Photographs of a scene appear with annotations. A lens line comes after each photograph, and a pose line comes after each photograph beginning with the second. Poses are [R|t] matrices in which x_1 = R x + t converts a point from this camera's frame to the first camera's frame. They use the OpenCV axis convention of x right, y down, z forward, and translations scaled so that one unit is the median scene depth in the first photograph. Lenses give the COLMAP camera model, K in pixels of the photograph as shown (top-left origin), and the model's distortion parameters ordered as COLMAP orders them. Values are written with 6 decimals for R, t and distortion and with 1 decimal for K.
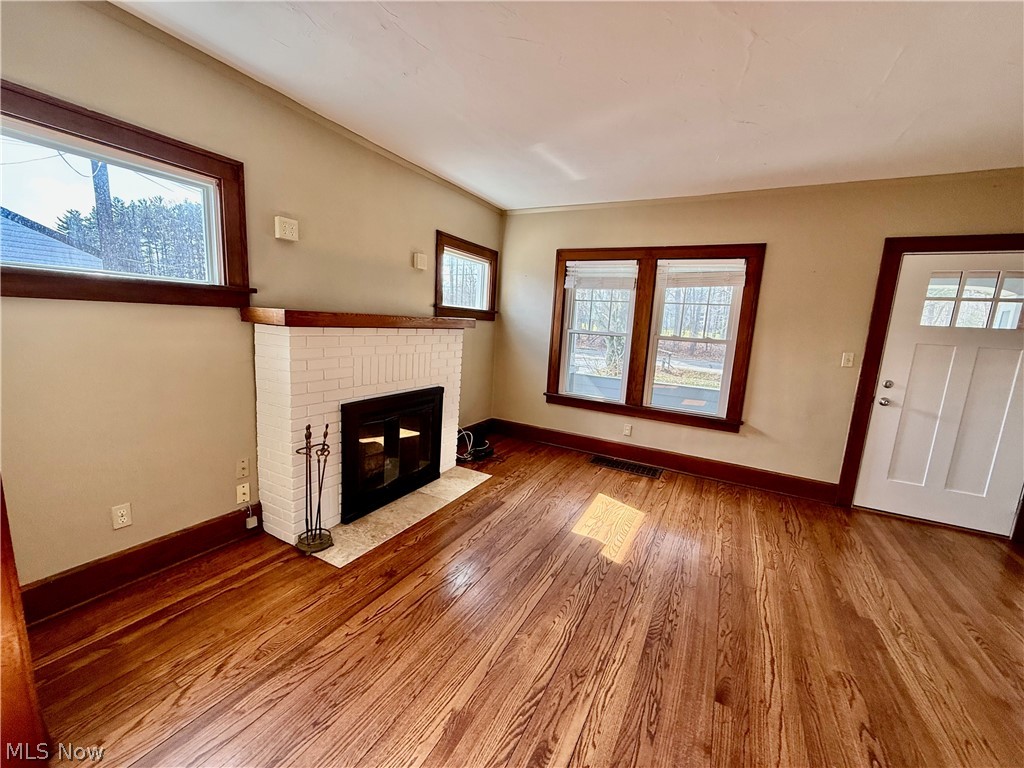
lens RADIAL K [[408.8, 0, 510.5], [0, 408.8, 384.0], [0, 0, 1]] dist [0.000925, 0.000369]
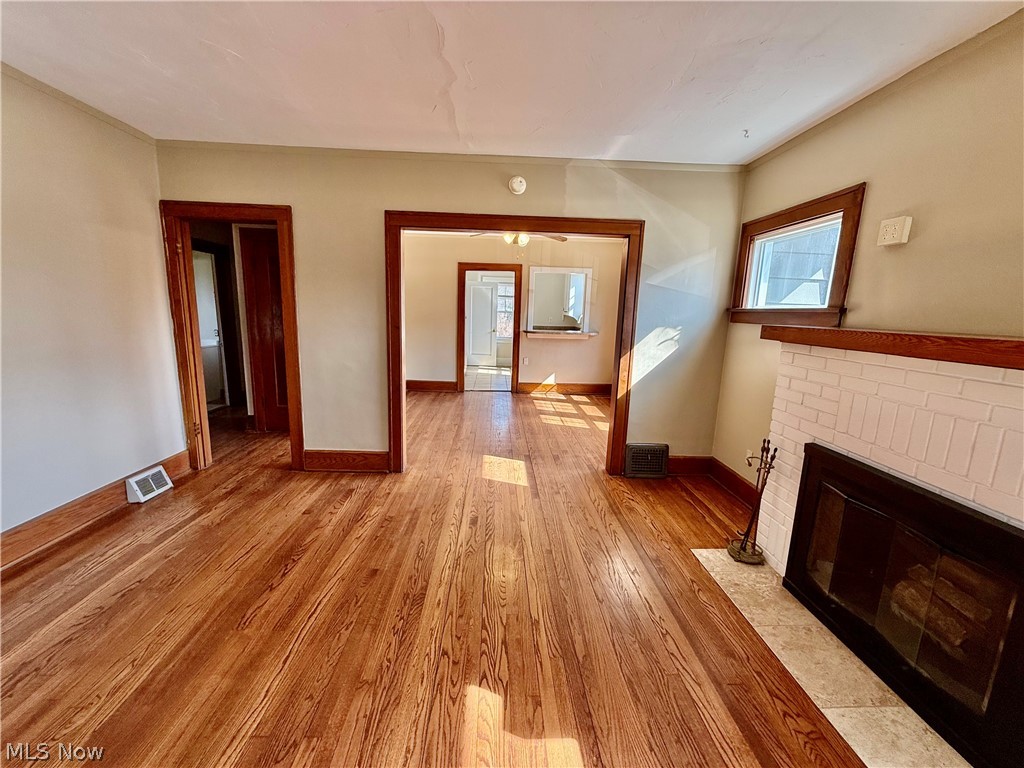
lens RADIAL K [[408.8, 0, 510.5], [0, 408.8, 384.0], [0, 0, 1]] dist [0.000925, 0.000369]
pose [[-0.857829, 0.008876, -0.513858, 0.431883], [-0.157913, 0.946930, 0.279975, -0.162193], [0.489073, 0.321316, -0.810903, 1.127674]]
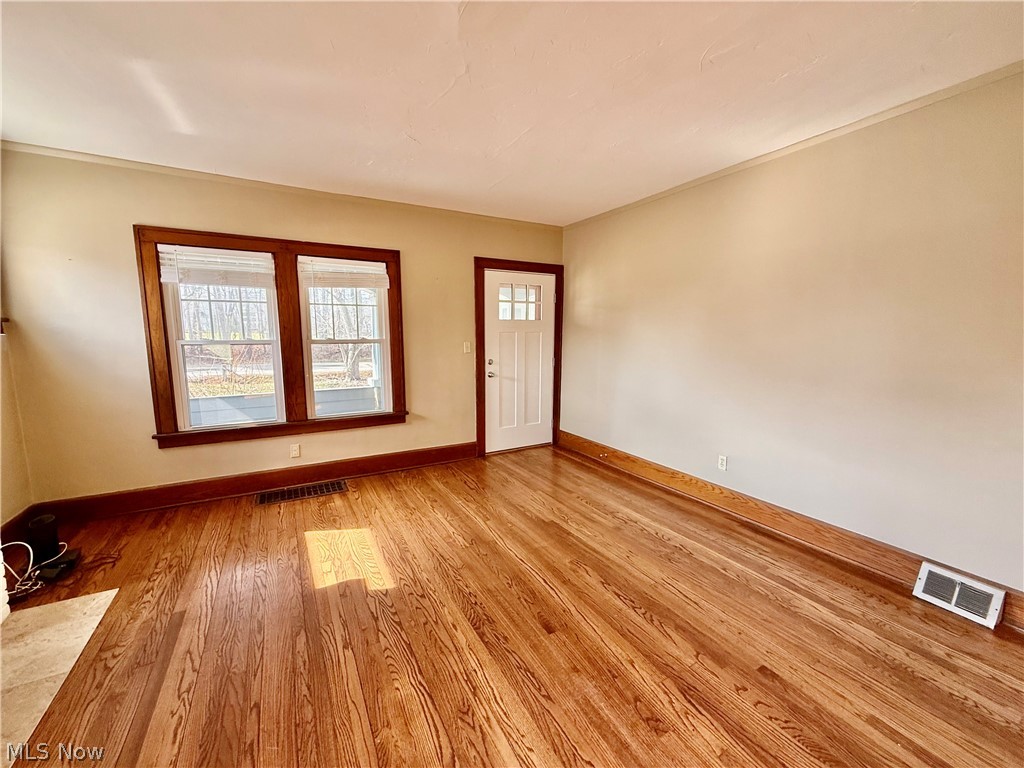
lens RADIAL K [[408.8, 0, 510.5], [0, 408.8, 384.0], [0, 0, 1]] dist [0.000925, 0.000369]
pose [[0.532920, -0.163794, 0.830161, -0.230155], [0.162013, 0.982686, 0.089884, -0.042187], [-0.830511, 0.086596, 0.550230, 0.188253]]
